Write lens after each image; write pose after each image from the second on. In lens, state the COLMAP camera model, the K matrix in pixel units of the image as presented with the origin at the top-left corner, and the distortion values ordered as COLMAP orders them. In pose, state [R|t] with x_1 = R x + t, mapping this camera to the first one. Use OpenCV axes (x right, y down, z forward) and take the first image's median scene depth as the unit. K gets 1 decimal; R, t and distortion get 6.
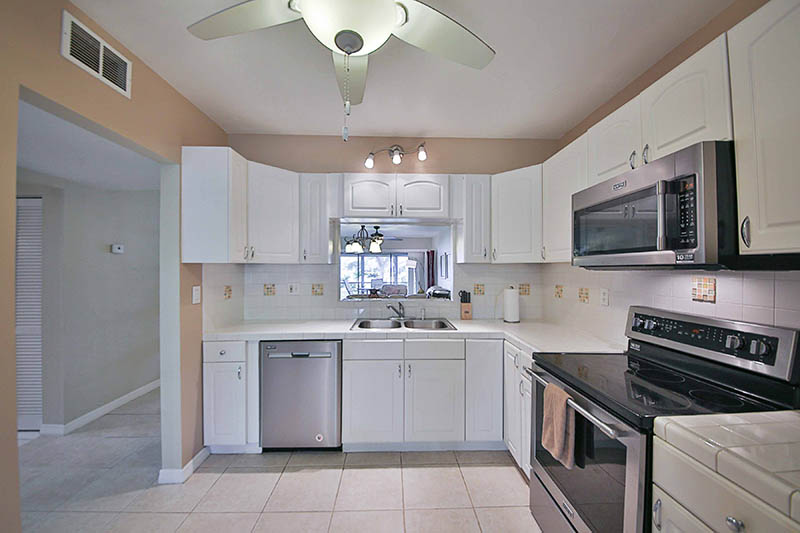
lens RADIAL K [[305.1, 0, 400.0], [0, 305.1, 266.5], [0, 0, 1]] dist [-0.001420, -0.000190]
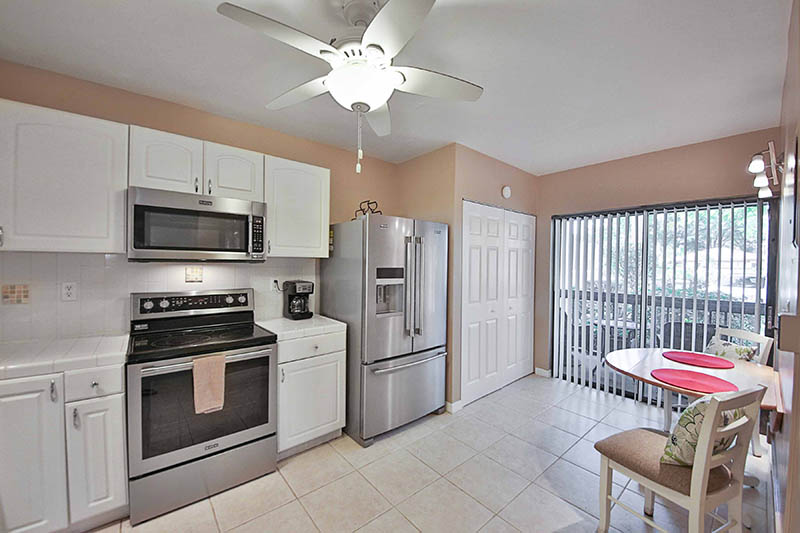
lens RADIAL K [[305.1, 0, 400.0], [0, 305.1, 266.5], [0, 0, 1]] dist [-0.001420, -0.000190]
pose [[-0.614768, -0.014985, 0.788566, -0.795648], [-0.018484, 0.999819, 0.004590, 0.005958], [-0.788492, -0.011755, -0.614933, 0.981260]]
